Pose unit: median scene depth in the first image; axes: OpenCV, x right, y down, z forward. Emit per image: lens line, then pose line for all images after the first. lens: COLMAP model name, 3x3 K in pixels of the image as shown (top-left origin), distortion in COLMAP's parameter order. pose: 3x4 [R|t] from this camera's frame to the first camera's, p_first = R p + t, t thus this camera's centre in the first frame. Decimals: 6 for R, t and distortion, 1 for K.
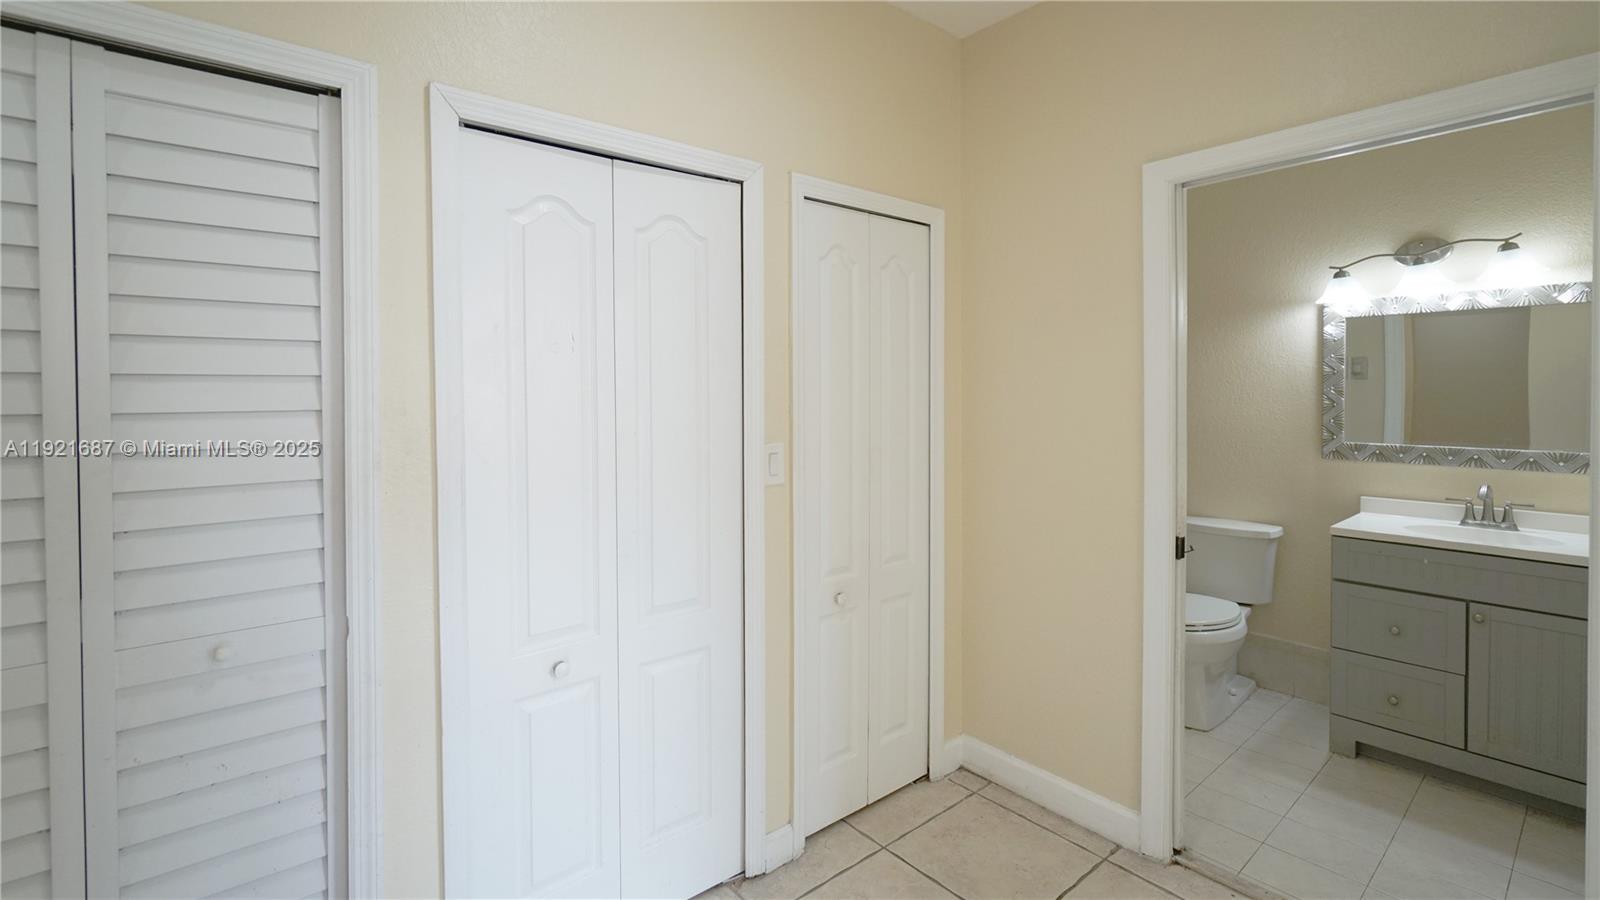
lens RADIAL K [[692.7, 0, 778.7], [0, 692.7, 416.5], [0, 0, 1]] dist [-0.003051, 0.003351]
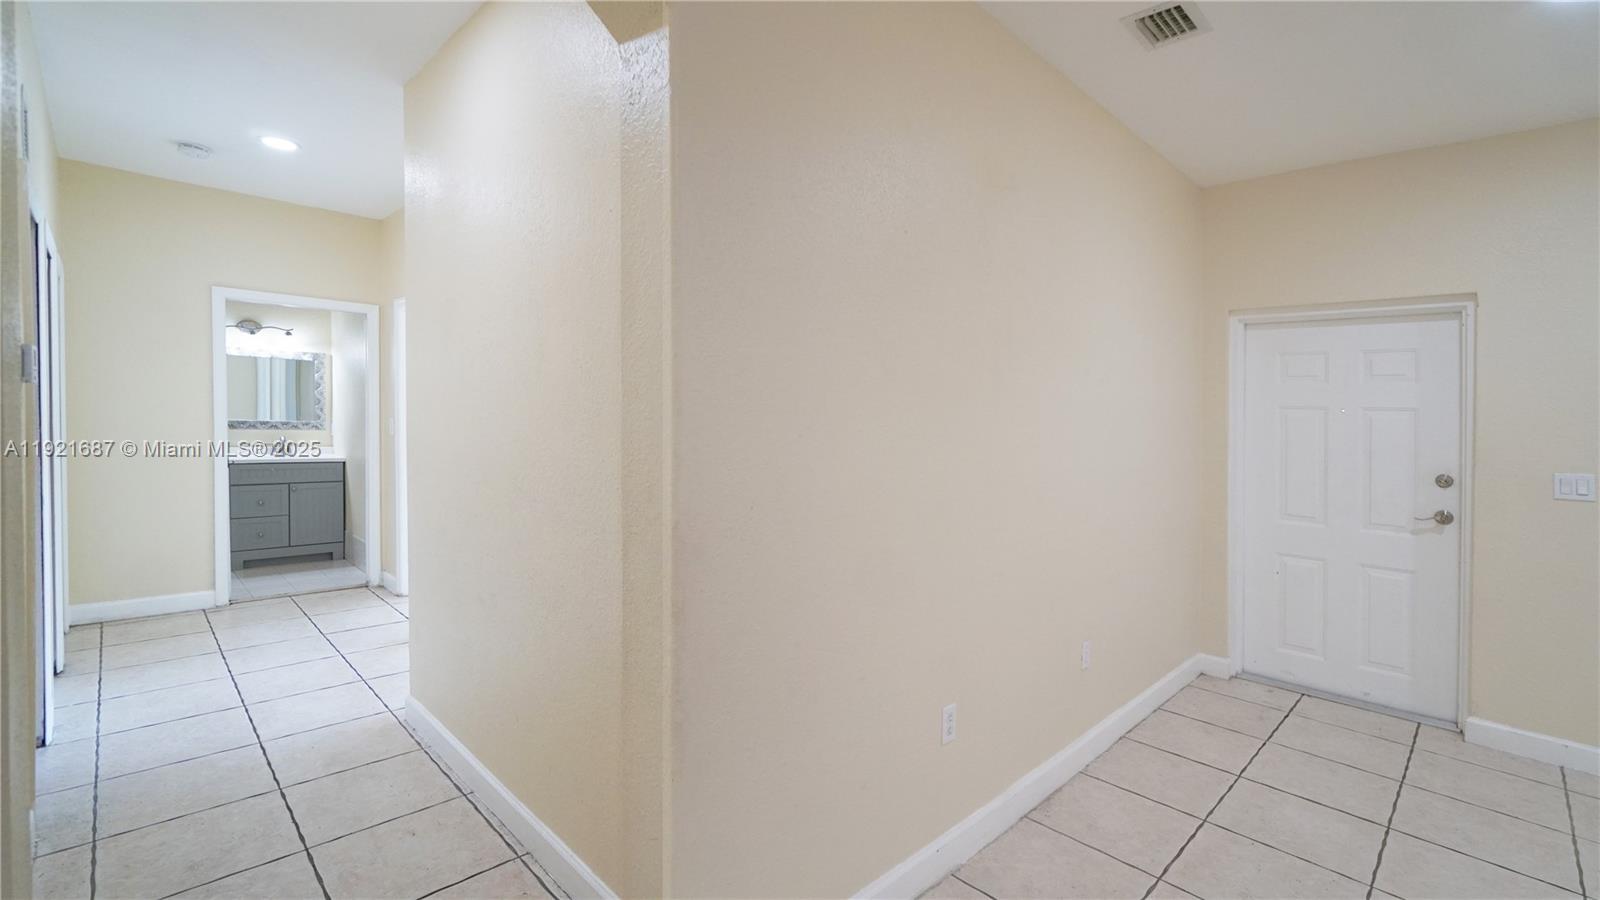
lens RADIAL K [[692.7, 0, 806.4], [0, 692.7, 457.3], [0, 0, 1]] dist [-0.003051, 0.003351]
pose [[-0.112550, -0.057563, 0.991977, -1.377358], [-0.010610, 0.998333, 0.056728, 0.018480], [-0.993589, -0.004140, -0.112973, -0.440941]]
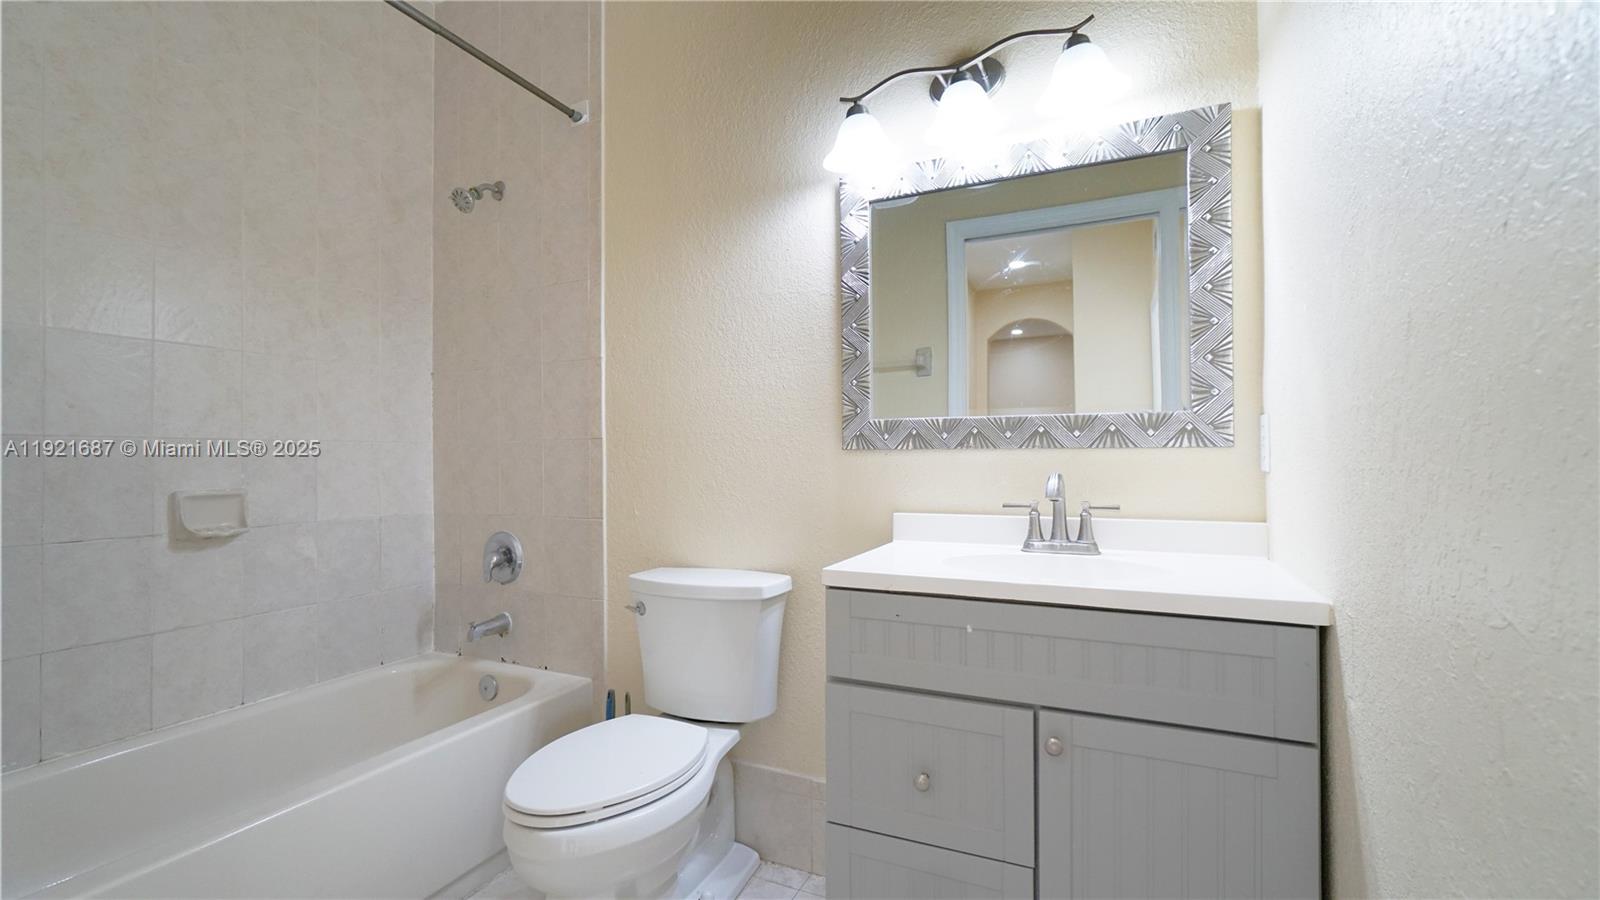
lens RADIAL K [[692.7, 0, 812.7], [0, 692.7, 457.6], [0, 0, 1]] dist [-0.003051, 0.003351]
pose [[0.889750, 0.007021, 0.456395, 0.567647], [0.008789, 0.999433, -0.032510, 0.096696], [-0.456364, 0.032937, 0.889183, 0.568907]]
